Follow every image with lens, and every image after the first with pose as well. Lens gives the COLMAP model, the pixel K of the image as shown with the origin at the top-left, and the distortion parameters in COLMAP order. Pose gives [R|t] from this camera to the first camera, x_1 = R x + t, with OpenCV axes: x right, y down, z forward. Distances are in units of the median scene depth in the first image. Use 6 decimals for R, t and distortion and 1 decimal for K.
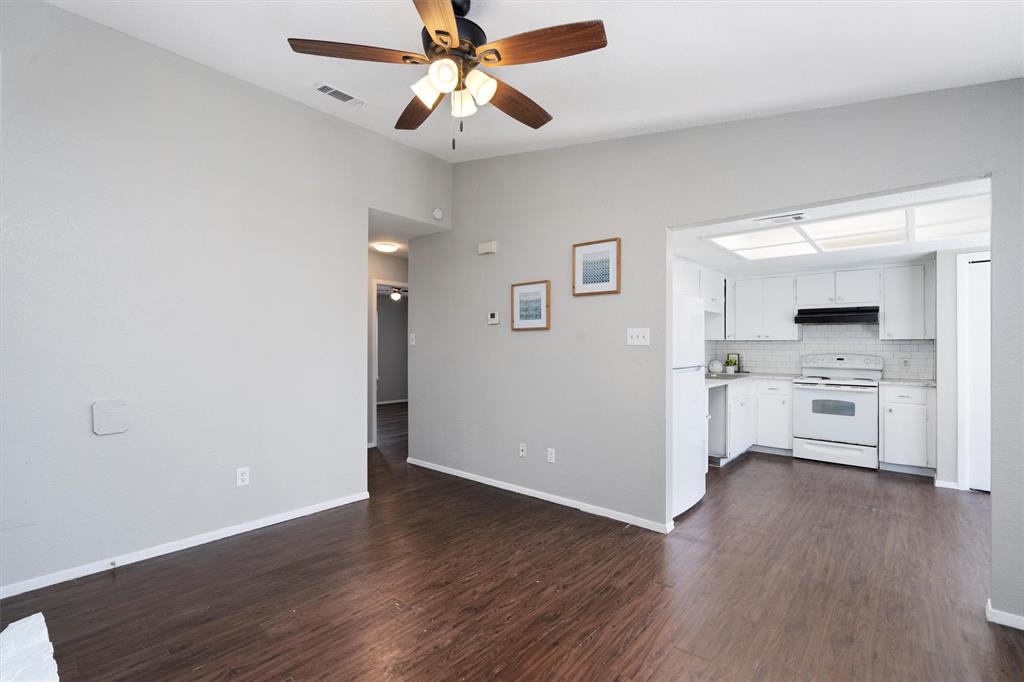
lens RADIAL K [[465.0, 0, 508.7], [0, 465.0, 347.0], [0, 0, 1]] dist [-0.002136, 0.000028]
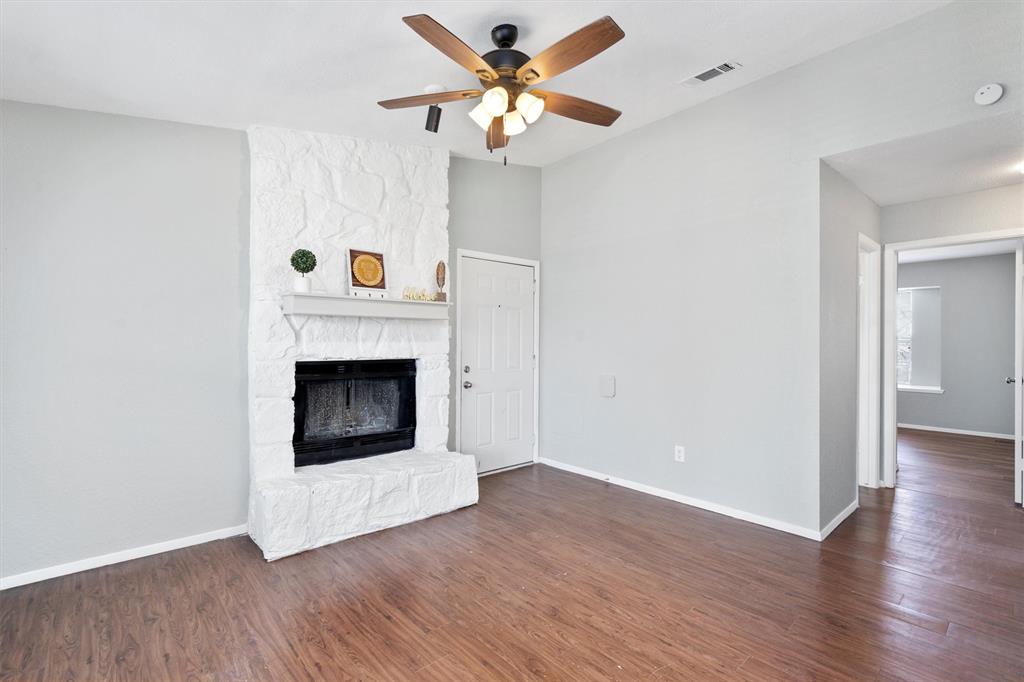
lens RADIAL K [[465.0, 0, 512.3], [0, 465.0, 343.5], [0, 0, 1]] dist [-0.002136, 0.000028]
pose [[-0.129083, 0.002197, -0.991631, 0.852561], [-0.003774, 0.999989, 0.002707, 0.002579], [0.991627, 0.004092, -0.129073, 0.991024]]
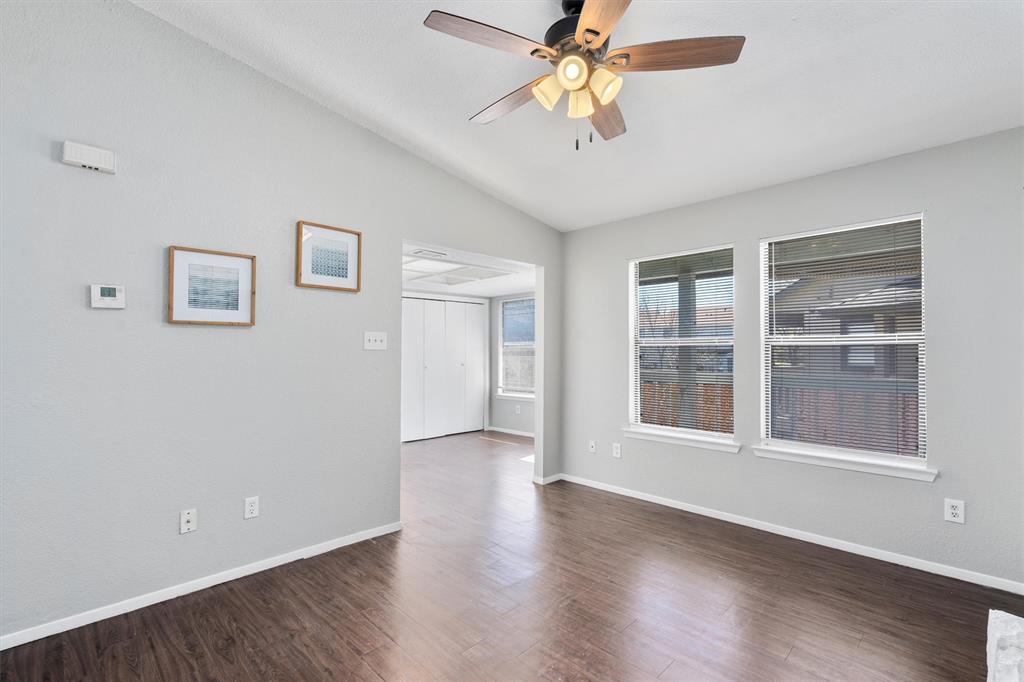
lens RADIAL K [[465.0, 0, 513.2], [0, 465.0, 343.9], [0, 0, 1]] dist [-0.002136, 0.000028]
pose [[0.067451, 0.013660, 0.997629, -0.937544], [0.001244, 0.999904, -0.013775, -0.002620], [-0.997722, 0.002171, 0.067428, 0.907755]]
